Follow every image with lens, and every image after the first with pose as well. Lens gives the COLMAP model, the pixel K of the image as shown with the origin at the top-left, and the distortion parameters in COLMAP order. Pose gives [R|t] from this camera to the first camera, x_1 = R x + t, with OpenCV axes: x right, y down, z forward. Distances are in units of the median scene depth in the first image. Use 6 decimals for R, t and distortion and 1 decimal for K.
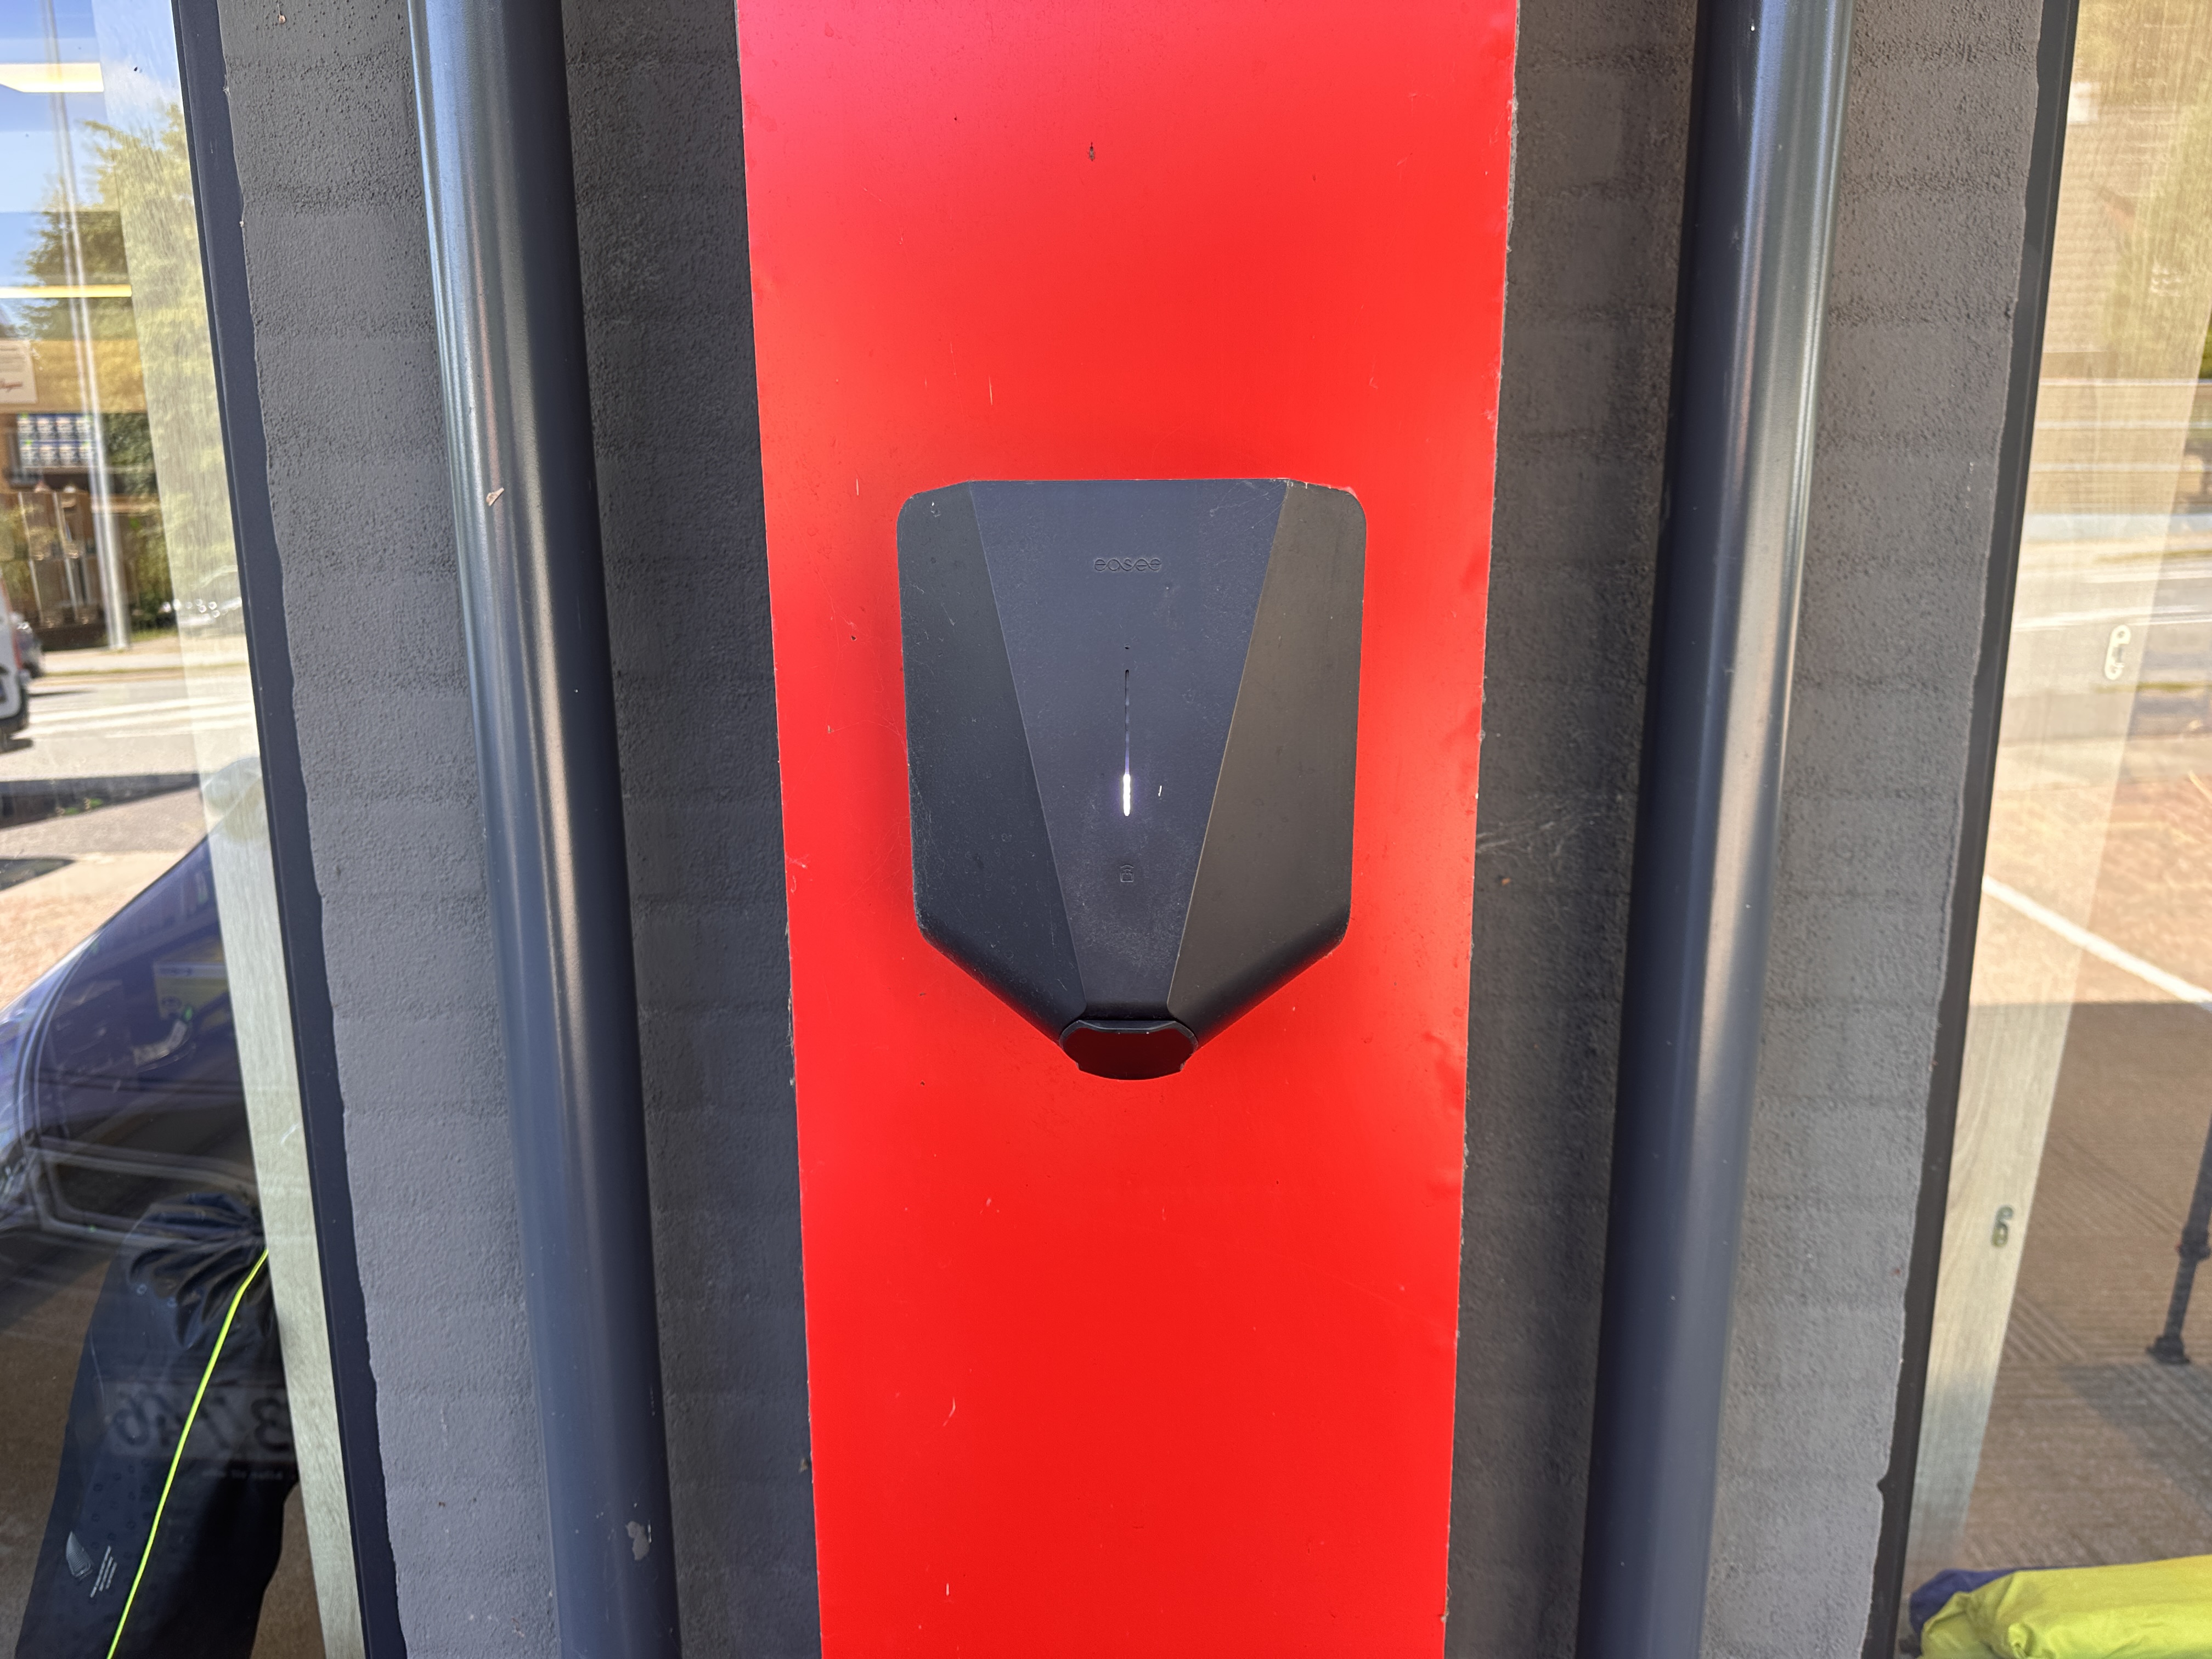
lens RADIAL K [[1529.8, 0, 1104.5], [0, 1529.8, 828.8], [0, 0, 1]] dist [0.025517, -0.027631]
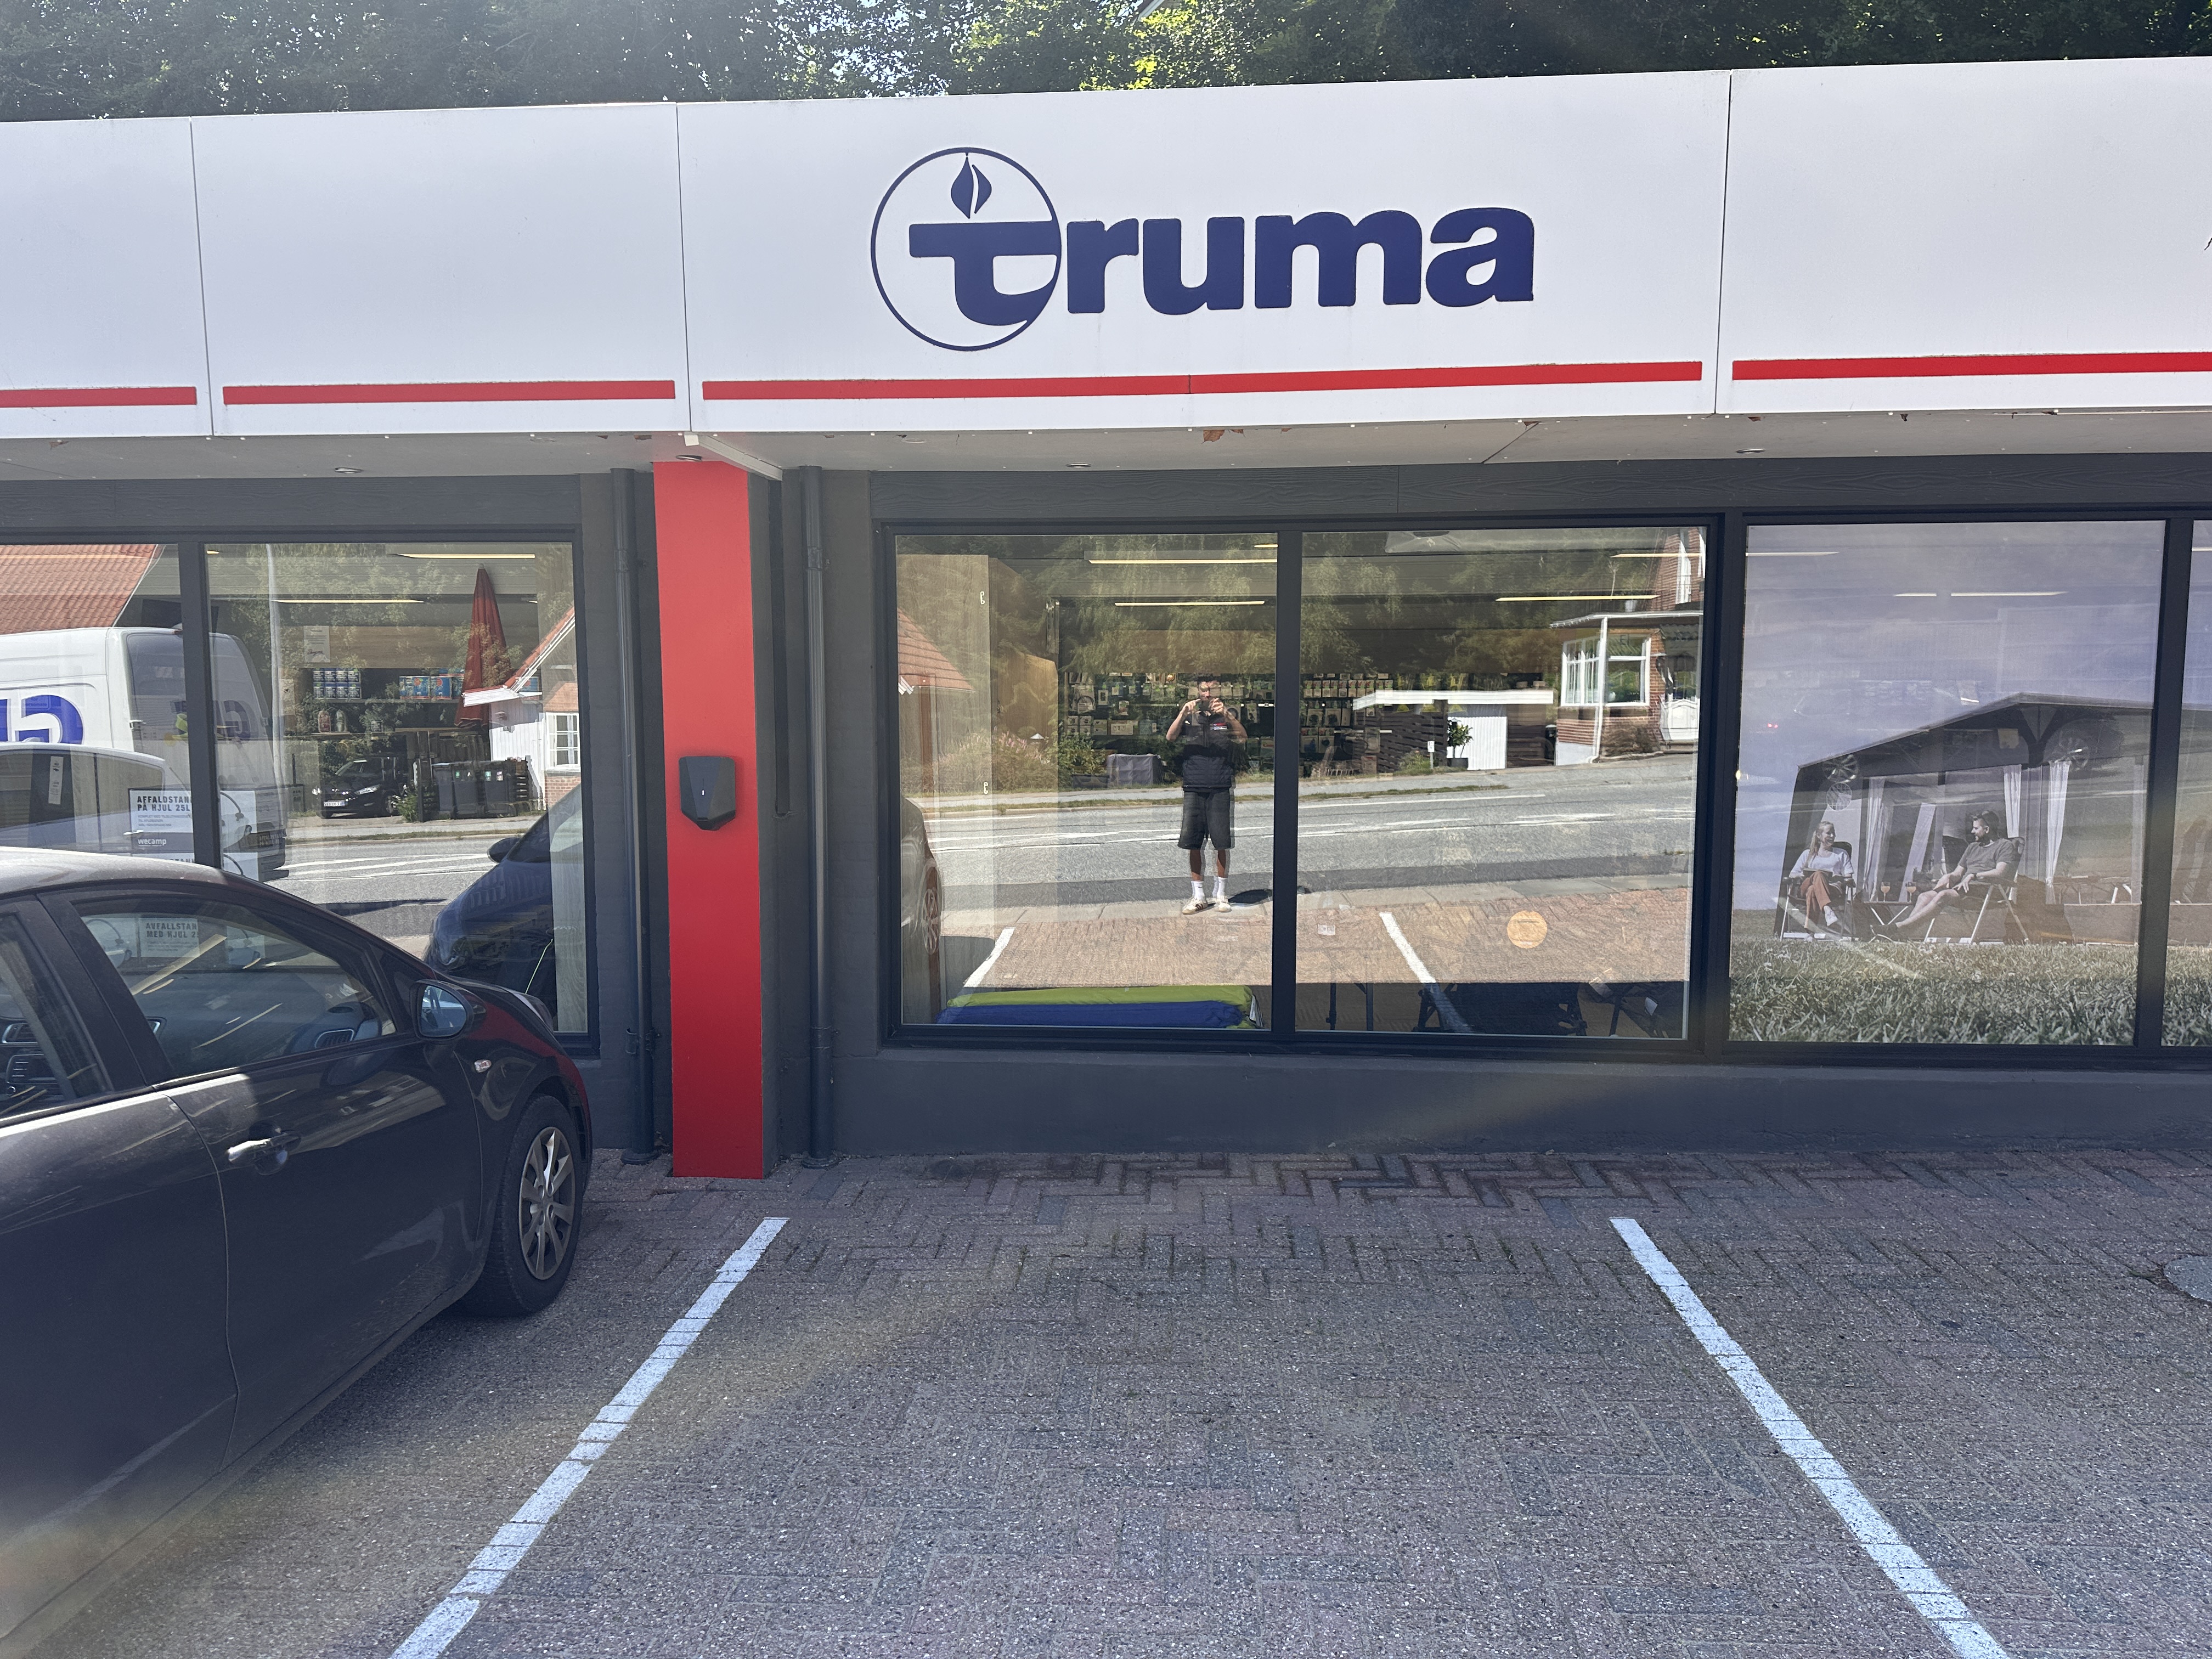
lens RADIAL K [[1529.8, 0, 1105.3], [0, 1529.8, 847.5], [0, 0, 1]] dist [0.025517, -0.027631]
pose [[0.999194, 0.010054, -0.038857, 0.264692], [-0.014468, 0.993257, -0.115028, 0.126839], [0.037439, 0.115498, 0.992602, -0.750361]]
